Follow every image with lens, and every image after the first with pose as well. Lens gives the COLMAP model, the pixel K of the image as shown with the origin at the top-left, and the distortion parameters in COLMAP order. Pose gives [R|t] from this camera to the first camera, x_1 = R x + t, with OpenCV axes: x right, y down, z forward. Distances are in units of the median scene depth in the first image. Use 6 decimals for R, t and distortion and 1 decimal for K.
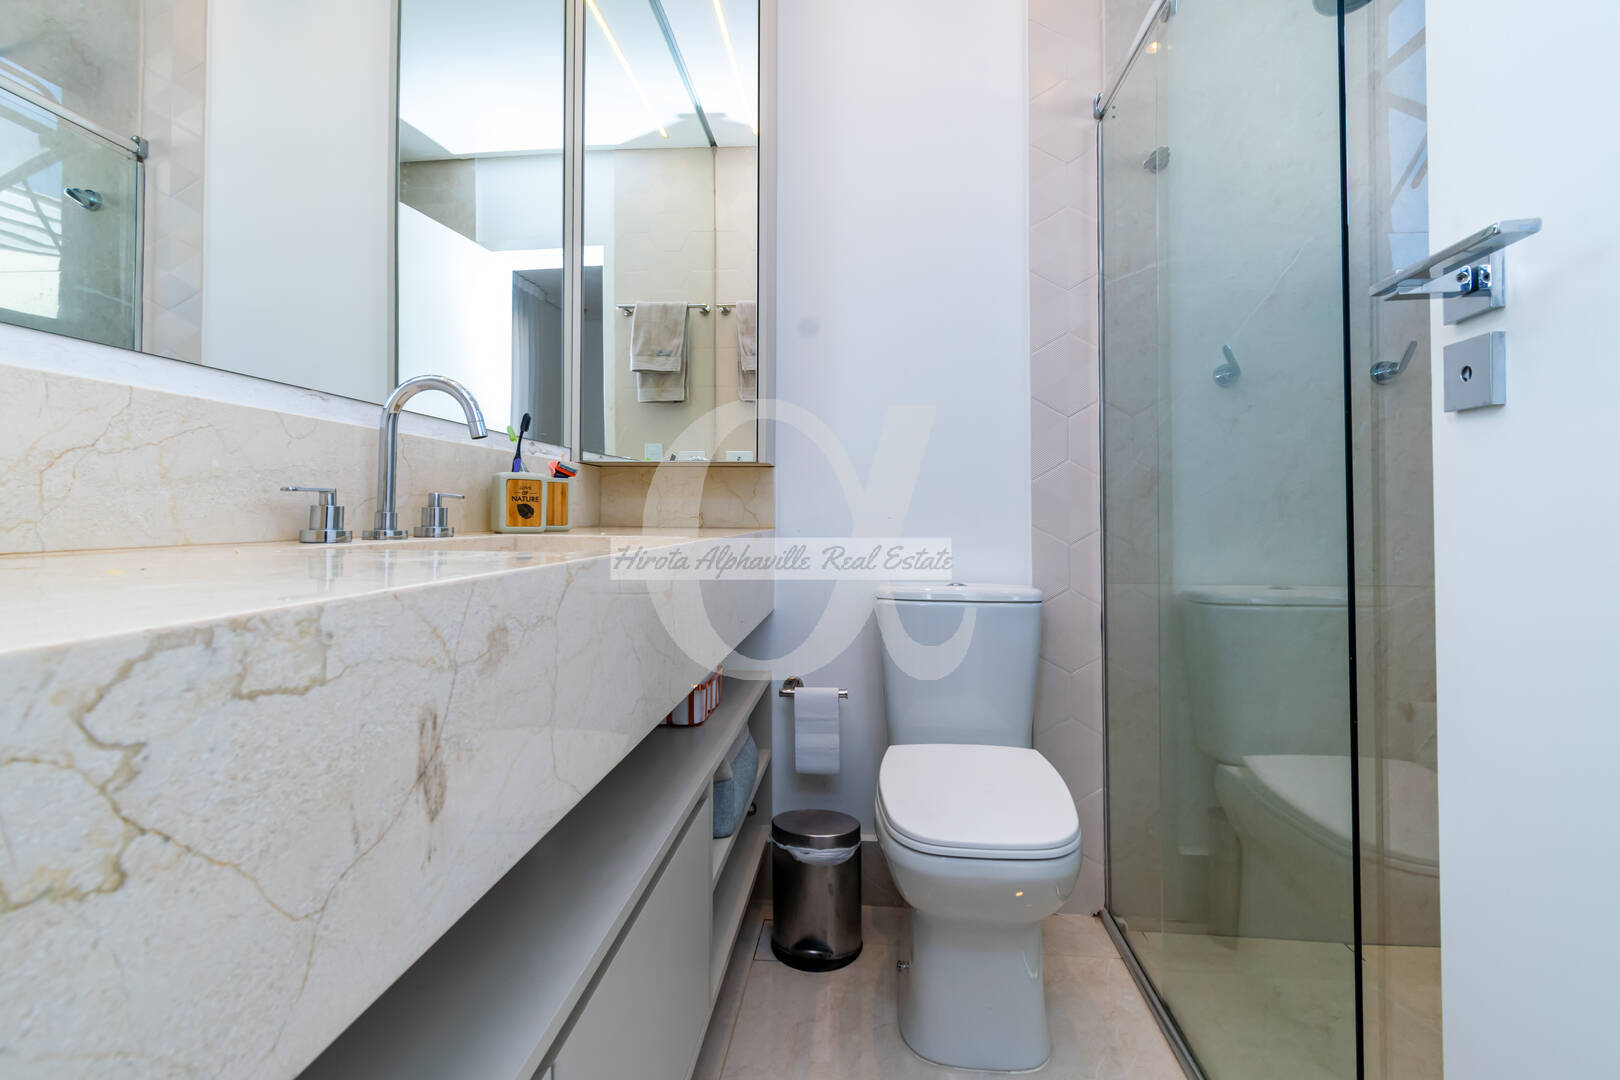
lens RADIAL K [[724.5, 0, 808.8], [0, 724.5, 539.5], [0, 0, 1]] dist [-0.003204, 0.000798]
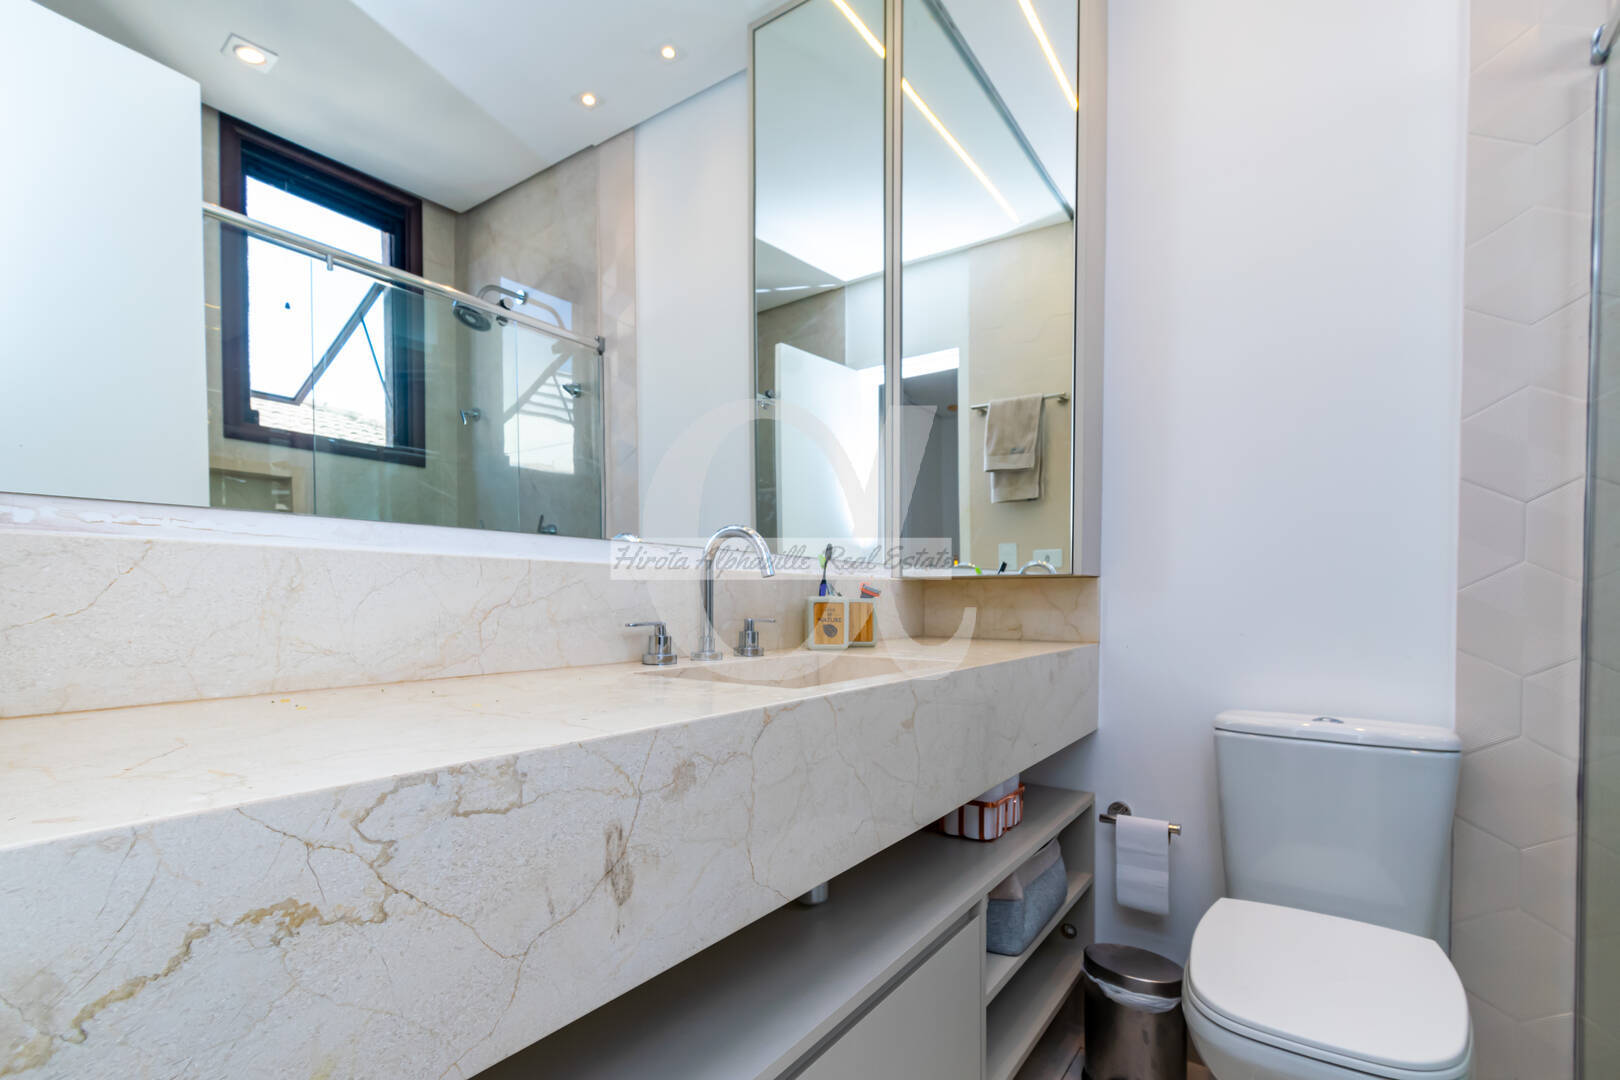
lens RADIAL K [[734.0, 0, 812.6], [0, 734.0, 670.8], [0, 0, 1]] dist [0.000734, -0.001082]
pose [[0.865788, 0.045188, -0.498367, 0.155067], [-0.016081, 0.997912, 0.062546, -0.048332], [0.500153, -0.046138, 0.864707, 0.002440]]
